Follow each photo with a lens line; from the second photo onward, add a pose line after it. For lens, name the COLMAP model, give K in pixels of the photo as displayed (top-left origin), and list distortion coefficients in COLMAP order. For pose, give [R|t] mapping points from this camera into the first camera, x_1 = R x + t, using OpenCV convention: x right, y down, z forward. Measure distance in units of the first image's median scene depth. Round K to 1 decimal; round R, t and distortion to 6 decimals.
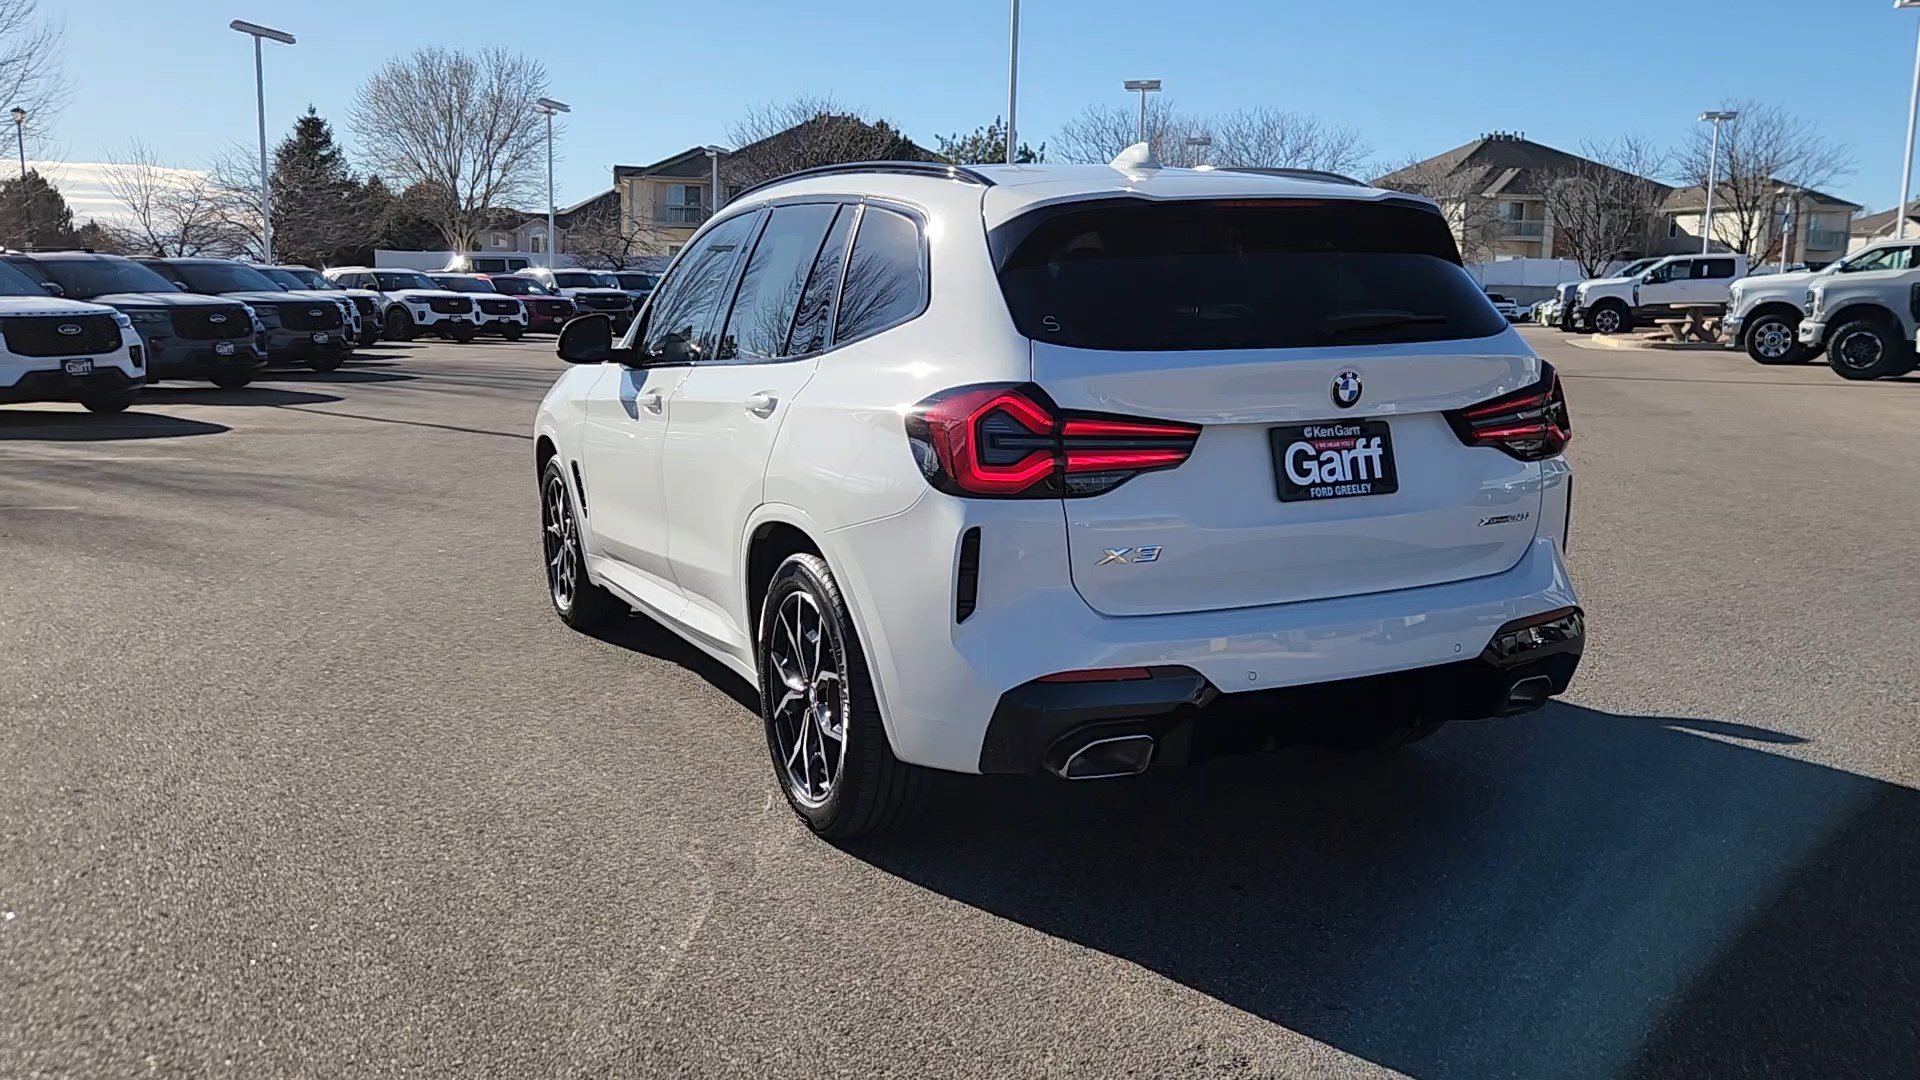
lens RADIAL K [[1622.7, 0, 949.1], [0, 1622.7, 541.9], [0, 0, 1]] dist [0.036819, -0.028193]
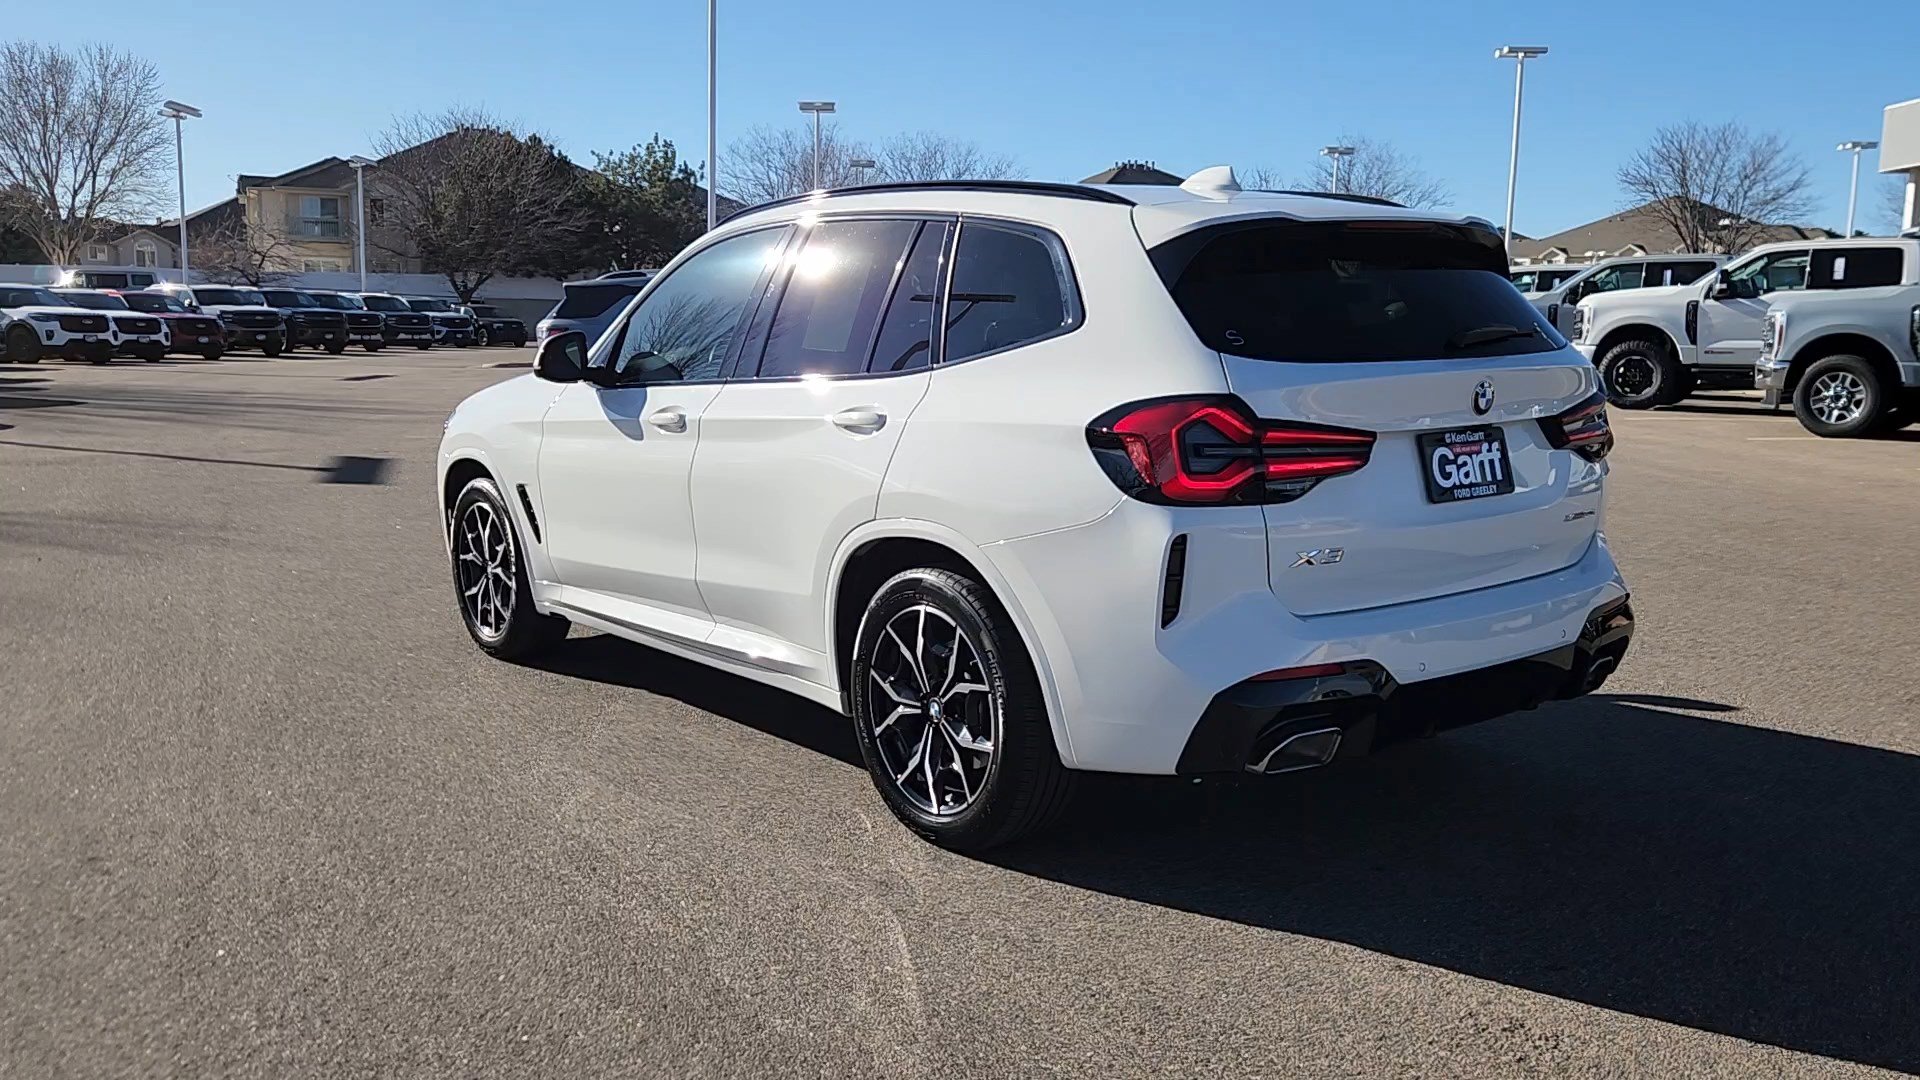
lens RADIAL K [[1622.7, 0, 949.9], [0, 1622.7, 537.5], [0, 0, 1]] dist [0.036819, -0.028193]
pose [[0.976880, -0.028267, 0.211911, -0.217936], [0.031312, 0.999449, -0.011025, -0.000198], [-0.211482, 0.017406, 0.977227, 0.013414]]
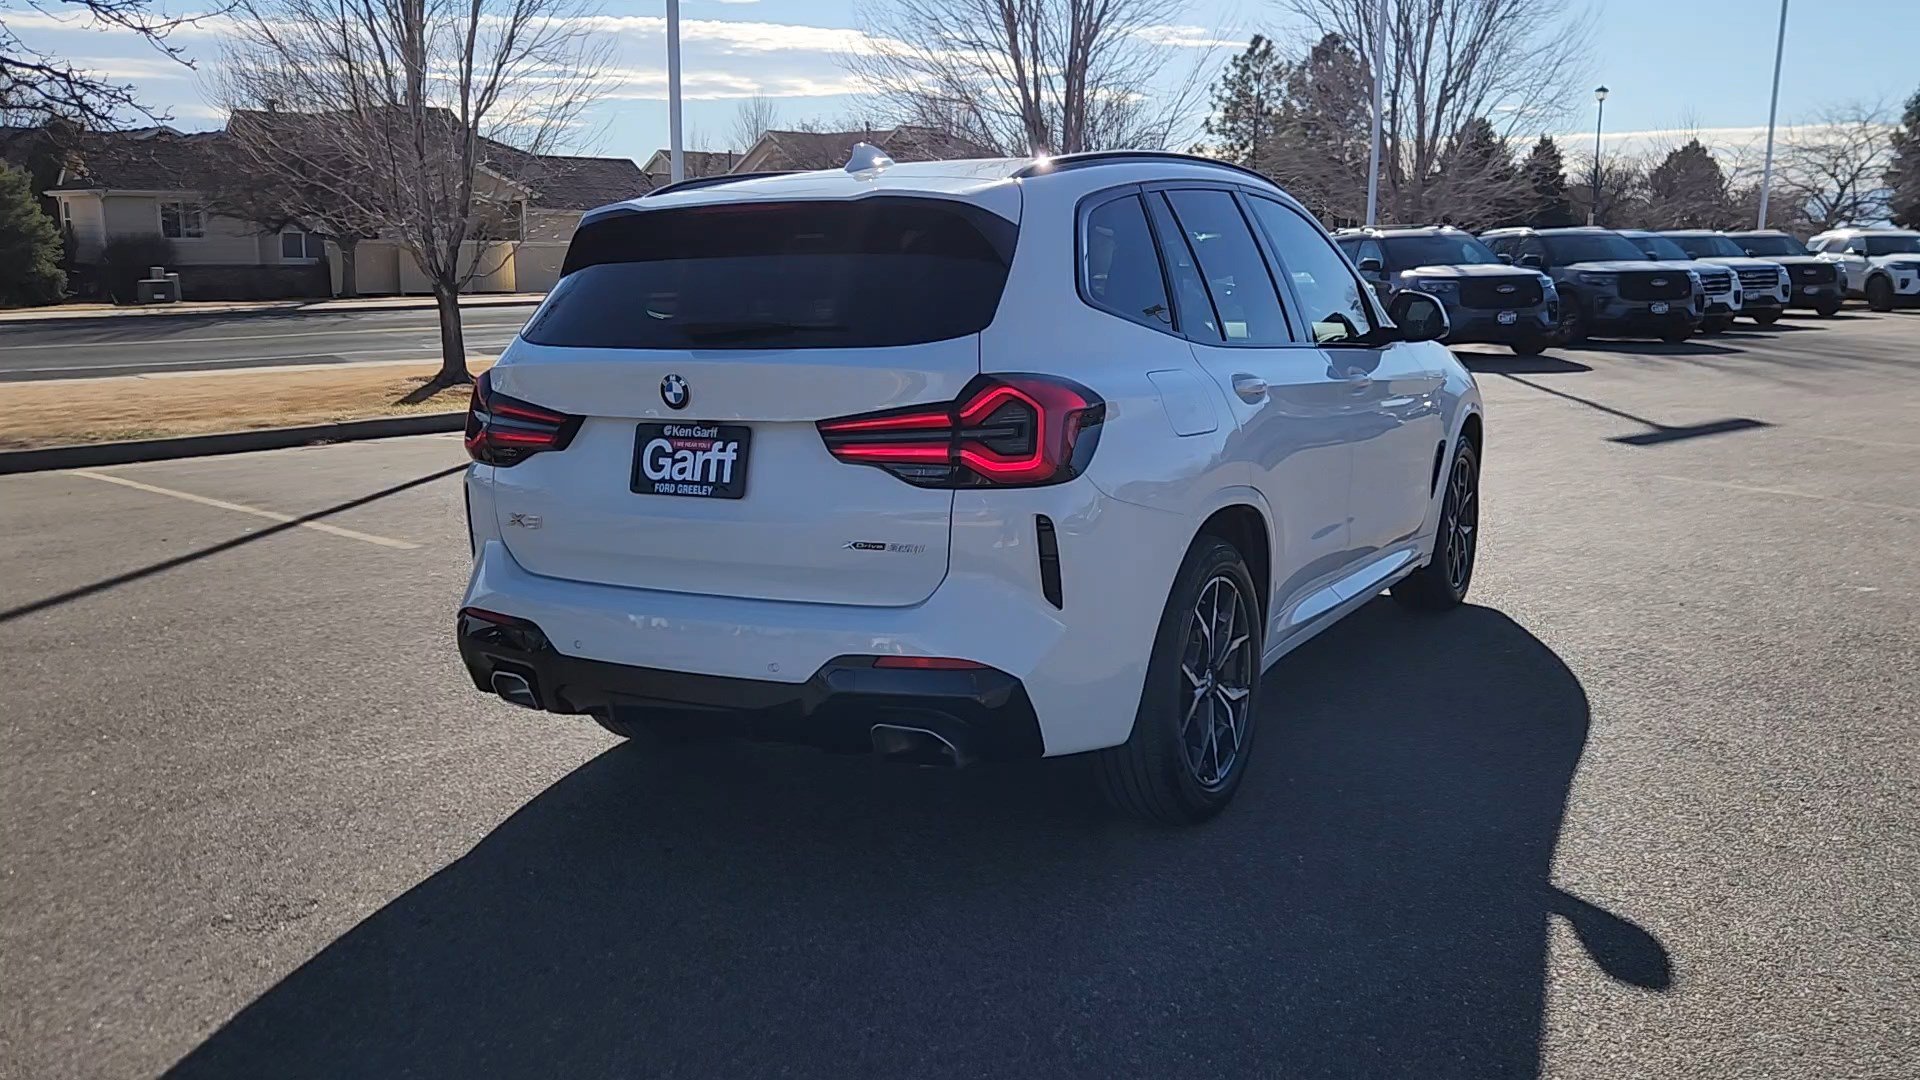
lens RADIAL K [[1622.7, 0, 954.6], [0, 1622.7, 548.5], [0, 0, 1]] dist [0.036819, -0.028193]
pose [[0.591284, 0.136803, -0.794776, 0.773403], [-0.116479, 0.989661, 0.083692, -0.066843], [0.798008, 0.043089, 0.601105, 0.345211]]
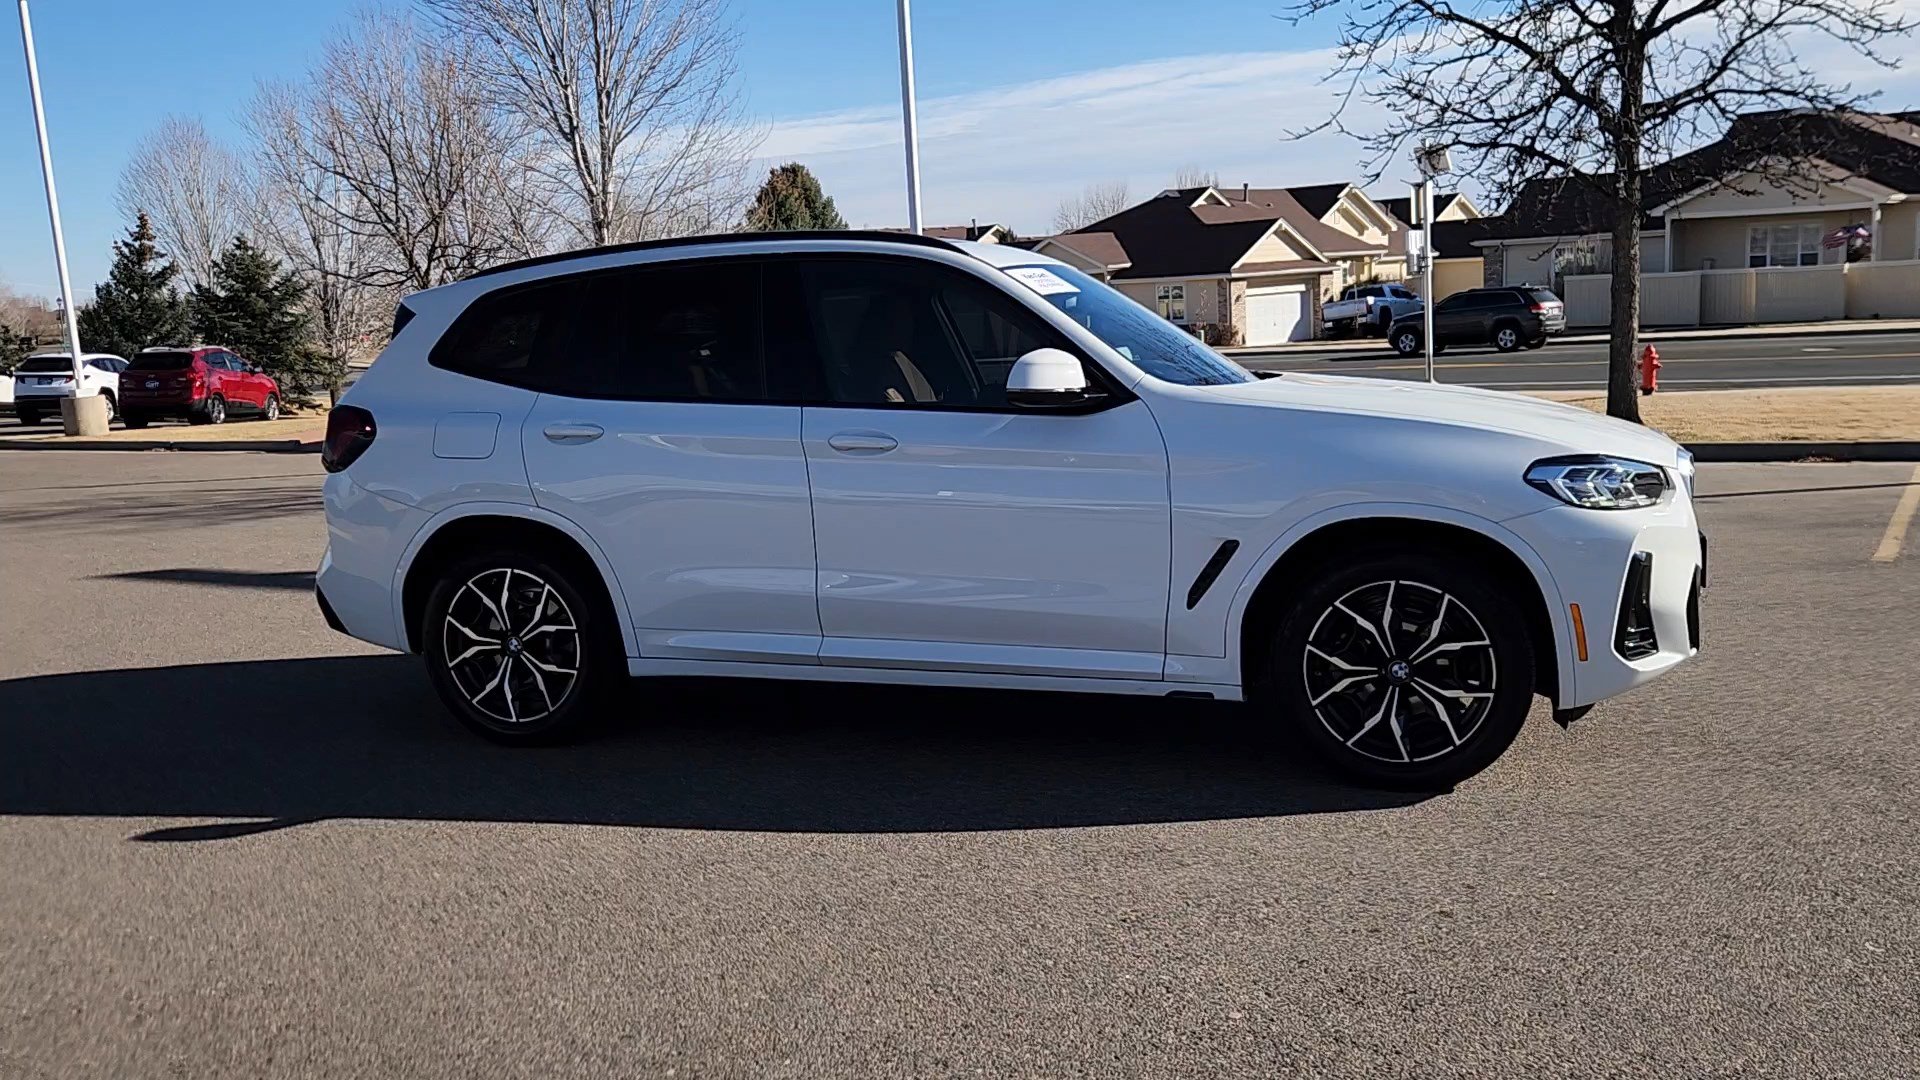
lens RADIAL K [[1622.7, 0, 950.3], [0, 1622.7, 554.3], [0, 0, 1]] dist [0.036819, -0.028193]
pose [[-0.679196, 0.137072, -0.721044, 0.791344], [-0.069191, 0.966073, 0.248828, -0.287243], [0.730689, 0.218892, -0.646669, 1.768006]]
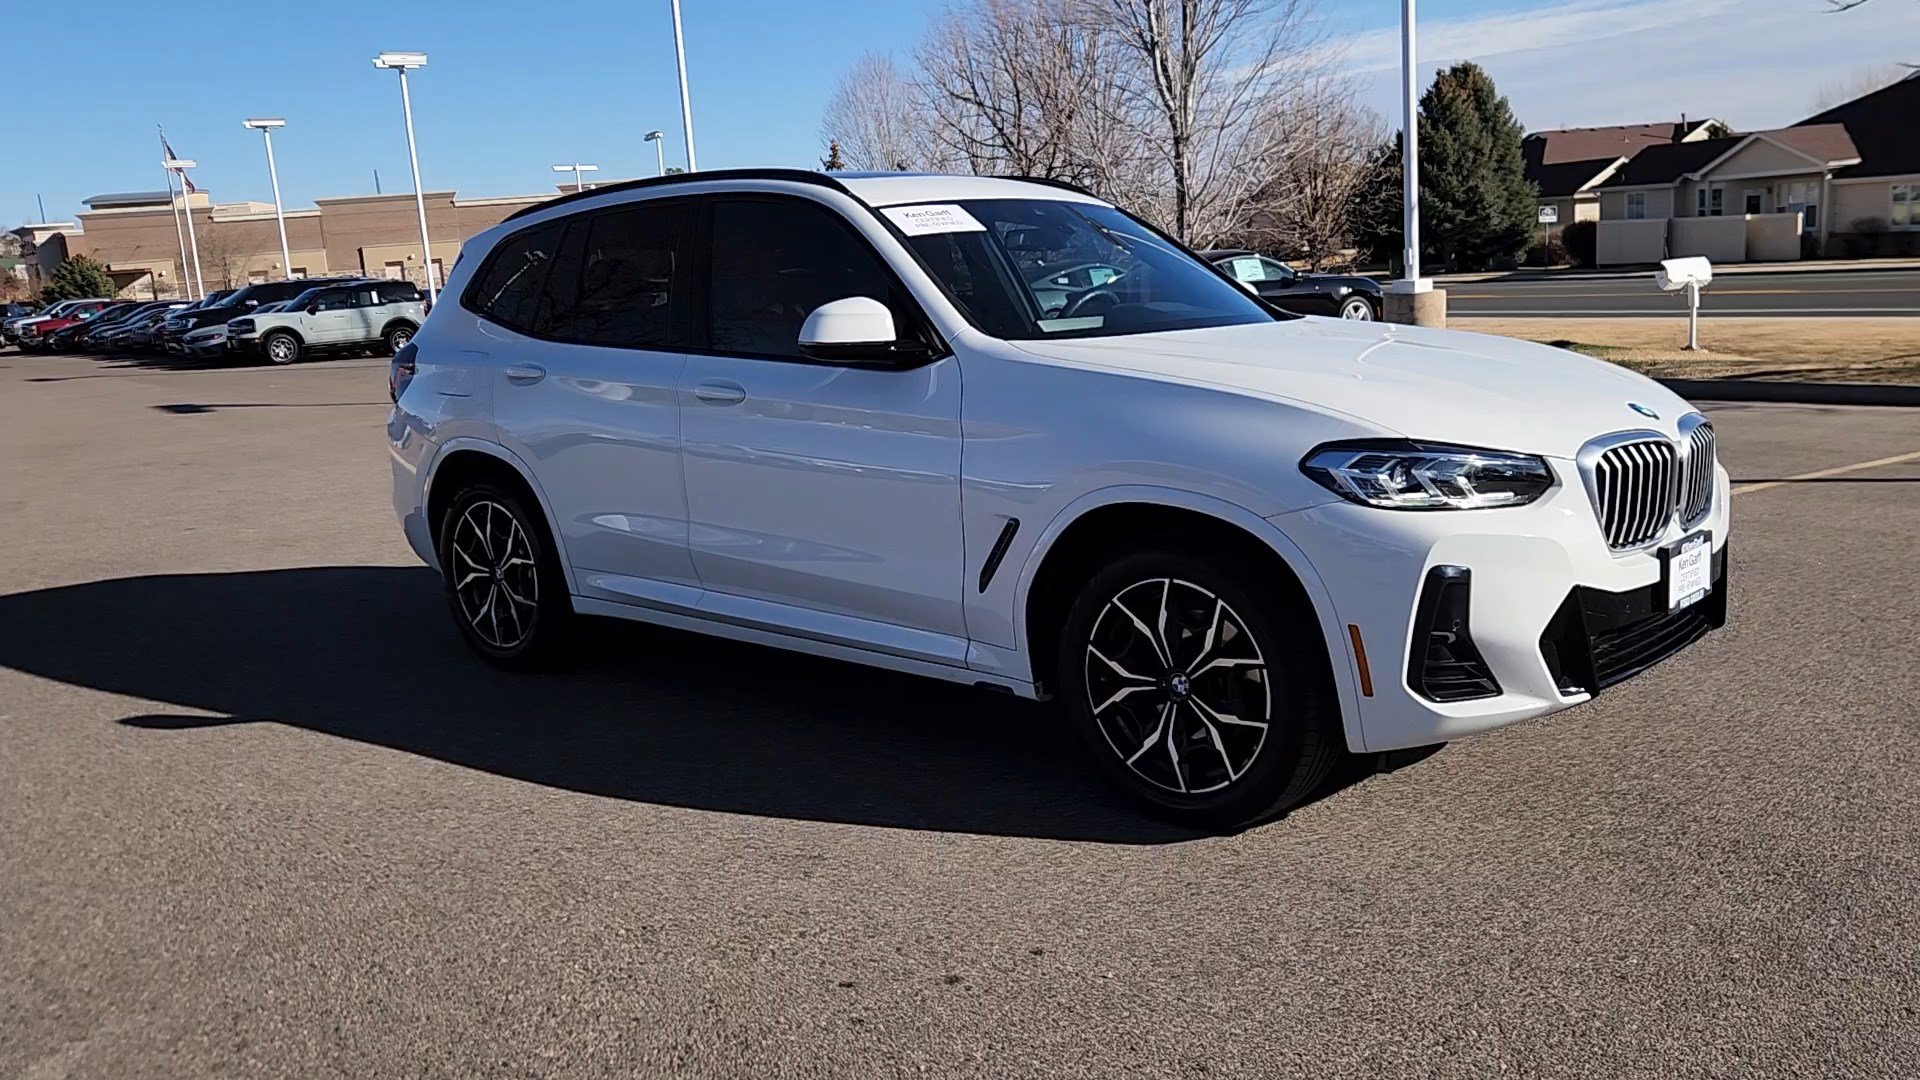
lens RADIAL K [[1622.7, 0, 950.5], [0, 1622.7, 558.8], [0, 0, 1]] dist [0.036819, -0.028193]
pose [[-0.917353, 0.119114, -0.379835, 0.376526], [-0.008341, 0.948221, 0.317503, -0.313524], [0.397986, 0.294431, -0.868860, 1.974393]]
